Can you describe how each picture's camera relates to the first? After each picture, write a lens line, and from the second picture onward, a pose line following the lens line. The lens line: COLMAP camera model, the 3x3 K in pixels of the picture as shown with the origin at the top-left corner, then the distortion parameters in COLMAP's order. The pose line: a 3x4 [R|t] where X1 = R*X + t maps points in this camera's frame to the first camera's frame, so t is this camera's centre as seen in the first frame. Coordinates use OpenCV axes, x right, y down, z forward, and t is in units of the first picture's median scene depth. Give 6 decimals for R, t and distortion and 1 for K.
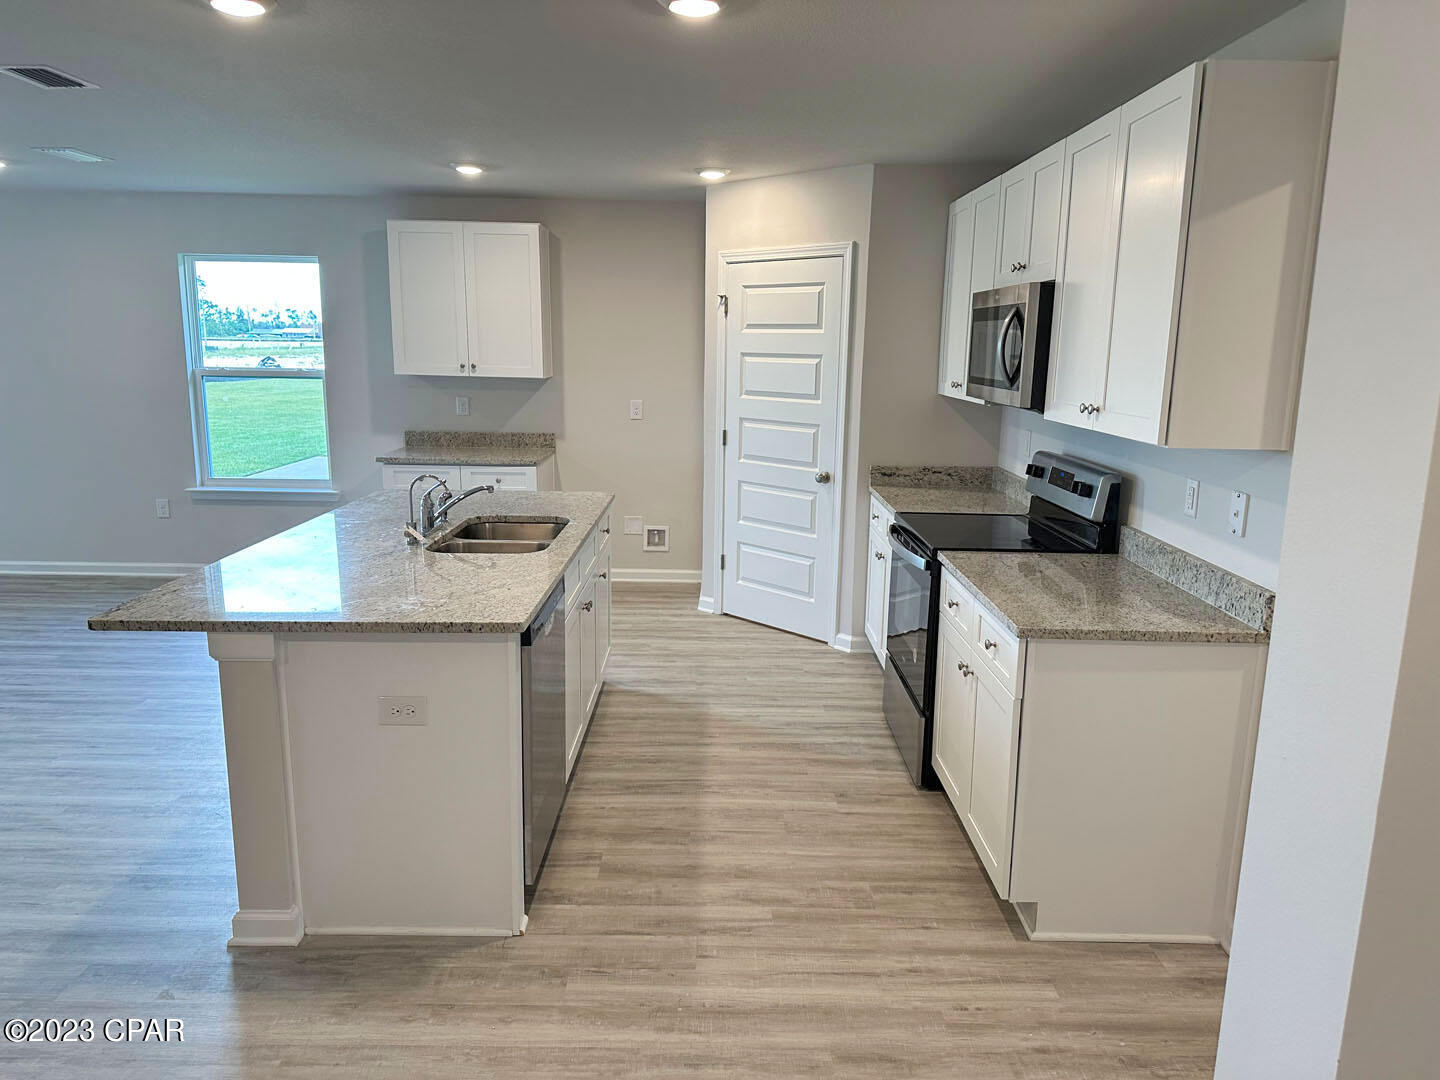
lens RADIAL K [[1006.2, 0, 720.0], [0, 1006.2, 540.0], [0, 0, 1]] dist [0.043459, -0.003272]
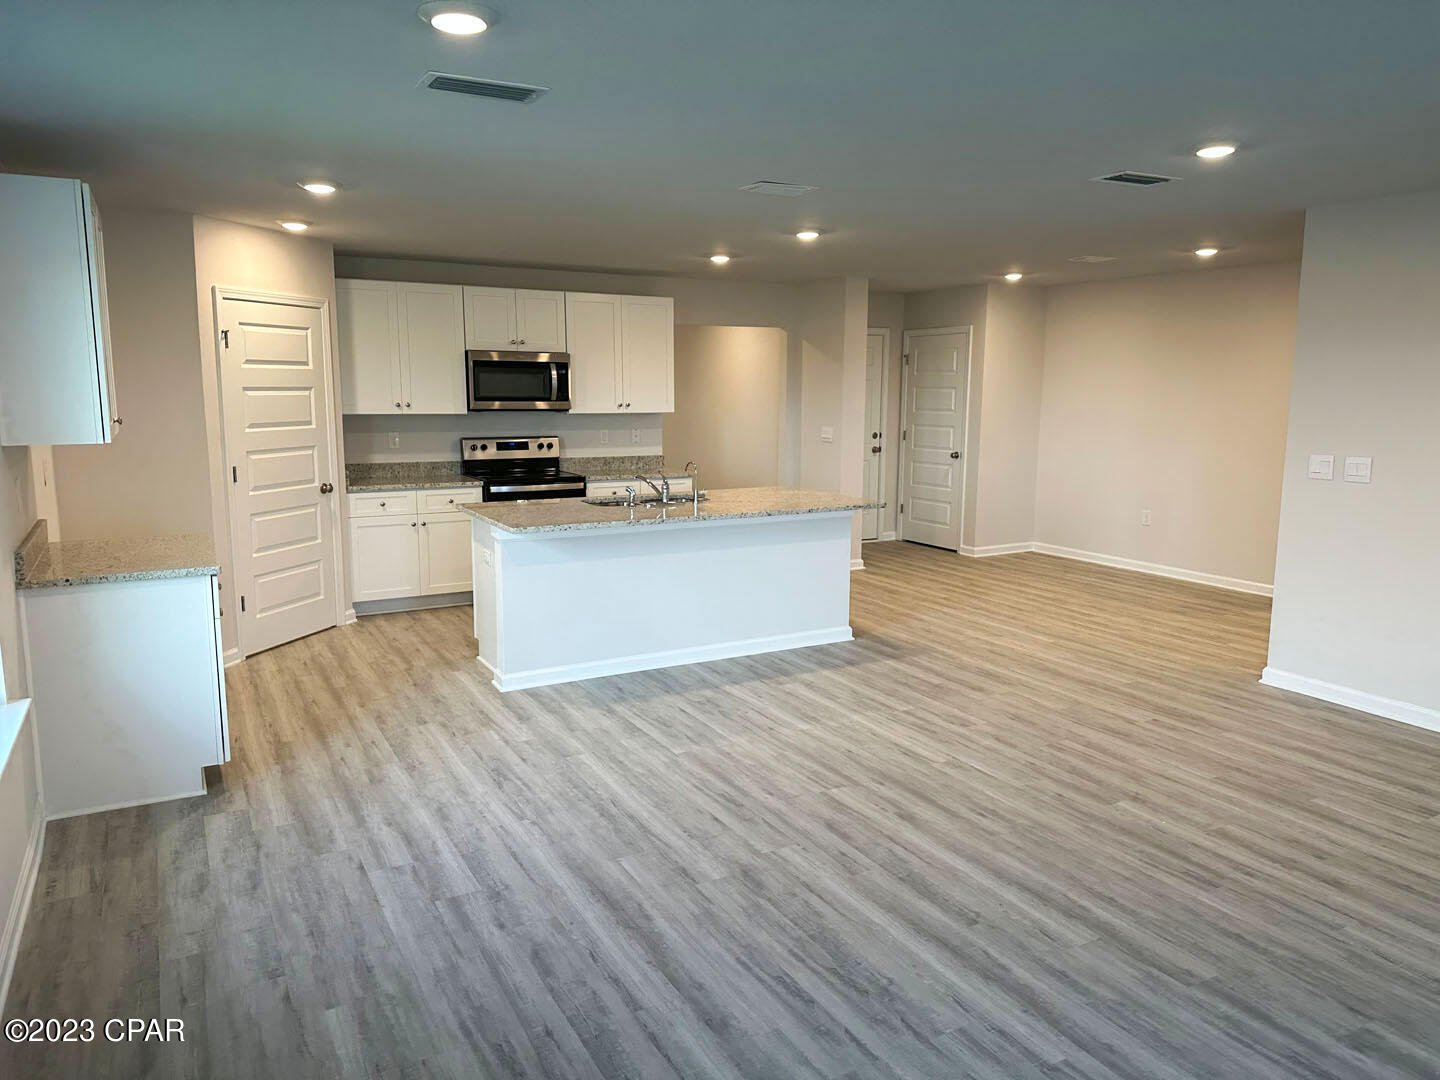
lens RADIAL K [[1006.2, 0, 720.0], [0, 1006.2, 540.0], [0, 0, 1]] dist [0.043459, -0.003272]
pose [[-0.485448, -0.142851, 0.862516, -1.126038], [0.163814, 0.954225, 0.250239, -0.219990], [-0.858781, 0.262771, -0.439825, 1.094718]]
